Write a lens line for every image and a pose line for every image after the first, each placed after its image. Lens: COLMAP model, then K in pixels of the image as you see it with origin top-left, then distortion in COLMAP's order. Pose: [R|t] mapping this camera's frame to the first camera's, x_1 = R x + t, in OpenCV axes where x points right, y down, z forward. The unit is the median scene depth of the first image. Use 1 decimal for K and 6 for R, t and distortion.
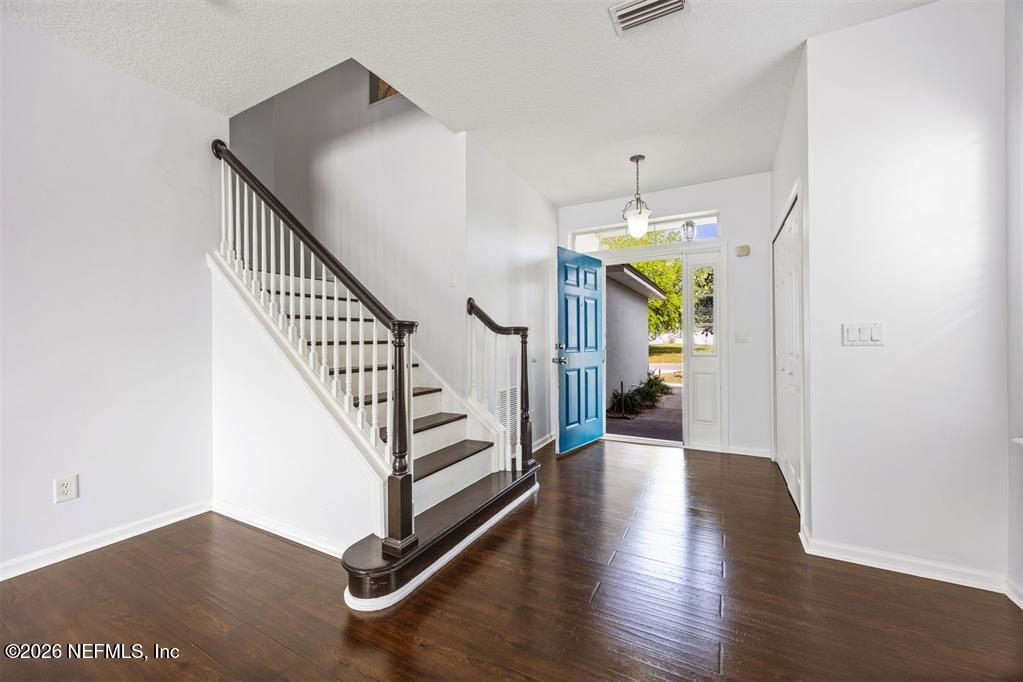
lens RADIAL K [[405.7, 0, 512.5], [0, 405.7, 339.8], [0, 0, 1]] dist [-0.000417, -0.000125]
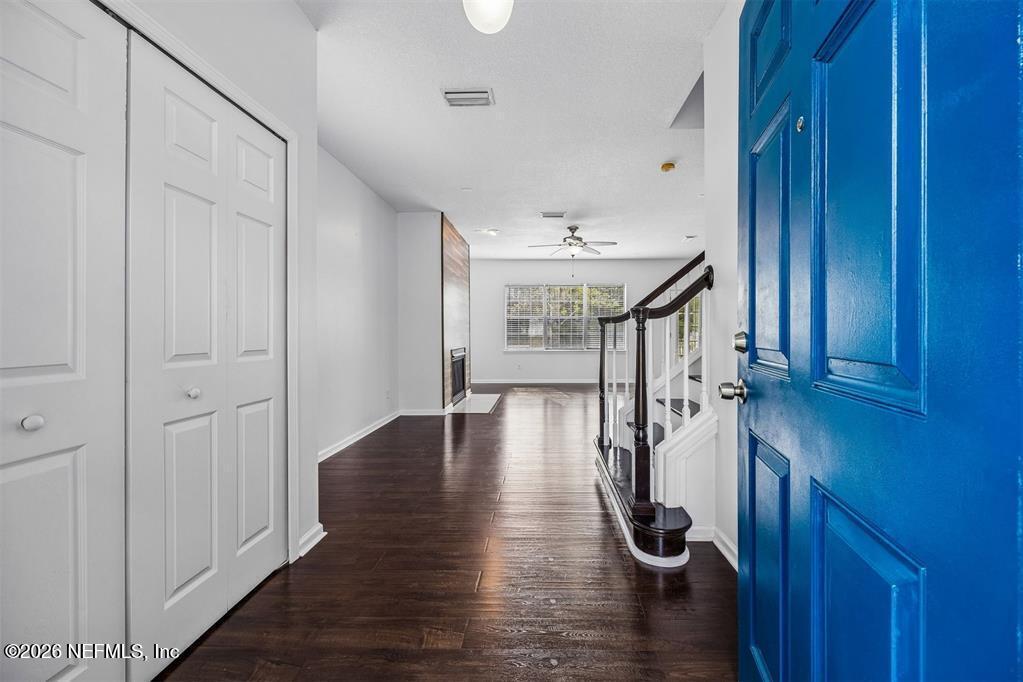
lens RADIAL K [[396.8, 0, 526.0], [0, 396.8, 335.3], [0, 0, 1]] dist [0.001323, 0.000045]
pose [[-0.897925, 0.013289, -0.439948, 0.546959], [0.009876, 0.999901, 0.010046, 0.009079], [0.440037, 0.004676, -0.897967, 1.576020]]
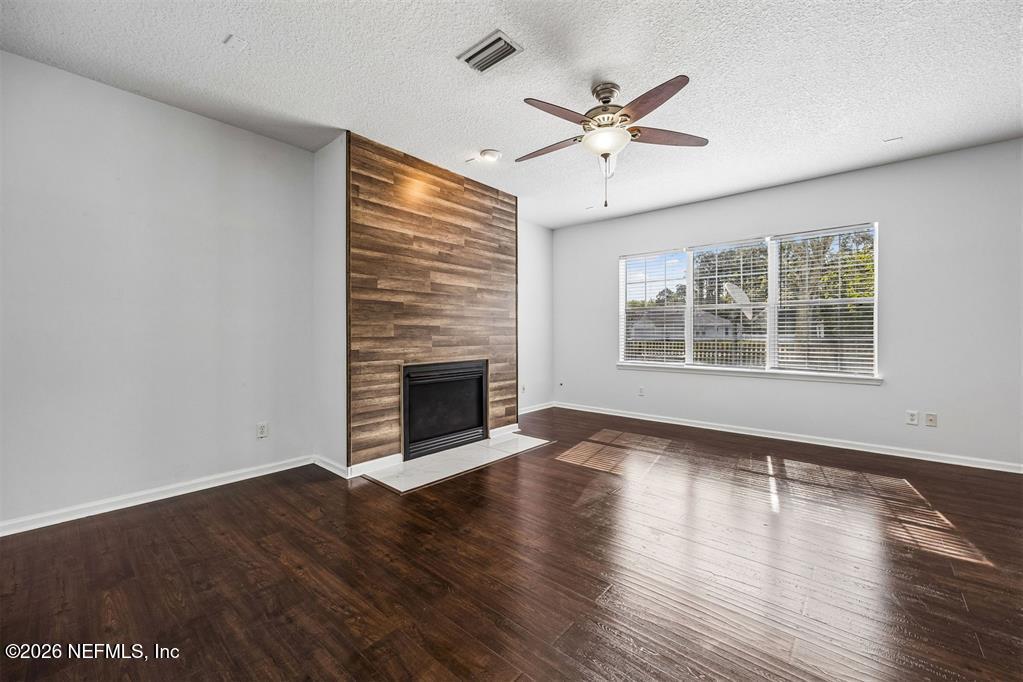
lens RADIAL K [[408.7, 0, 535.1], [0, 408.7, 333.6], [0, 0, 1]] dist [0.001182, -0.000019]
pose [[-0.976077, 0.007702, 0.217289, -0.676757], [0.007785, 0.999970, -0.000477, 0.005968], [-0.217286, 0.001226, -0.976107, 0.707026]]
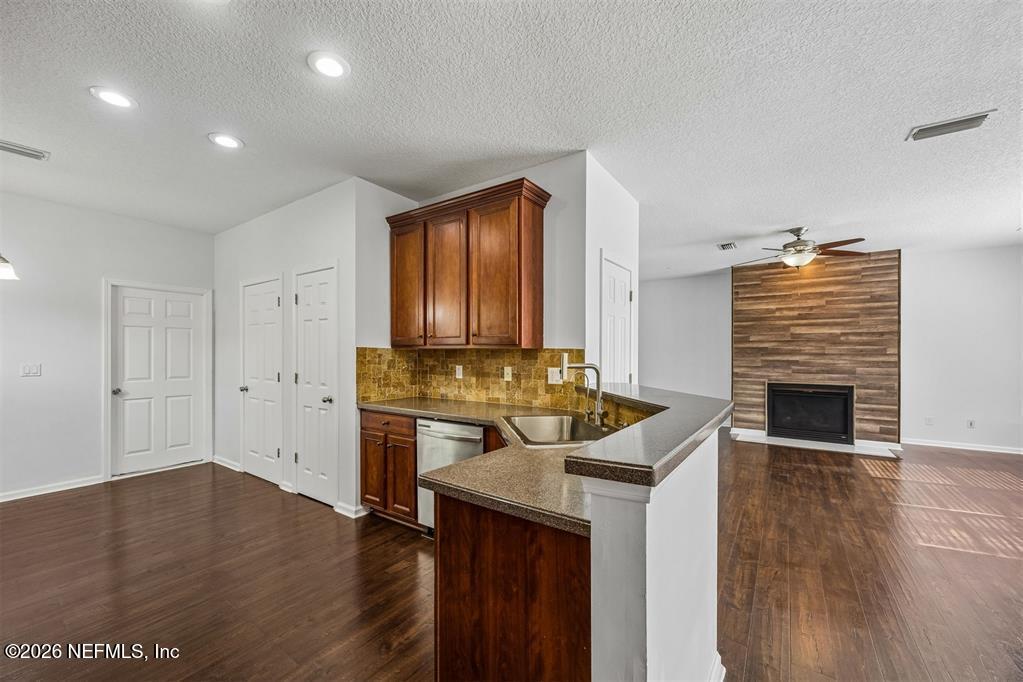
lens RADIAL K [[392.4, 0, 513.3], [0, 392.4, 352.6], [0, 0, 1]] dist [-0.000386, -0.000071]
pose [[0.117713, 0.006929, 0.993023, -2.303670], [-0.002711, 0.999974, -0.006656, -0.045098], [-0.993044, -0.001909, 0.117729, 0.701417]]
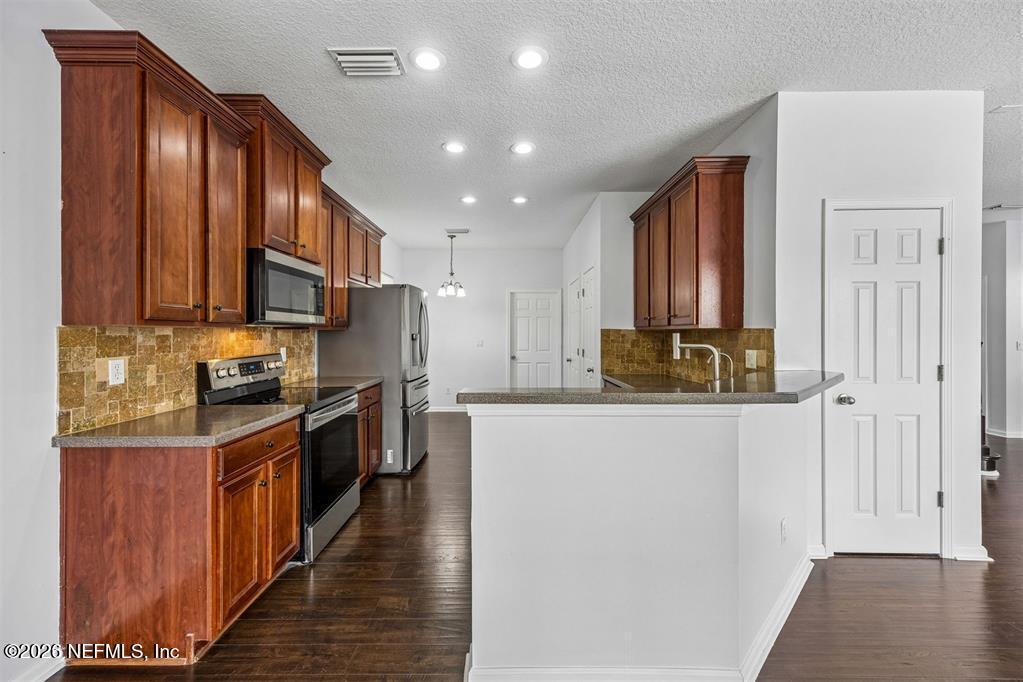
lens RADIAL K [[412.2, 0, 505.8], [0, 412.2, 334.4], [0, 0, 1]] dist [0.000046, -0.000049]
pose [[0.887533, 0.006593, 0.460696, -2.223178], [-0.007371, 0.999973, -0.000110, -0.044723], [-0.460684, -0.003298, 0.887558, 0.144910]]
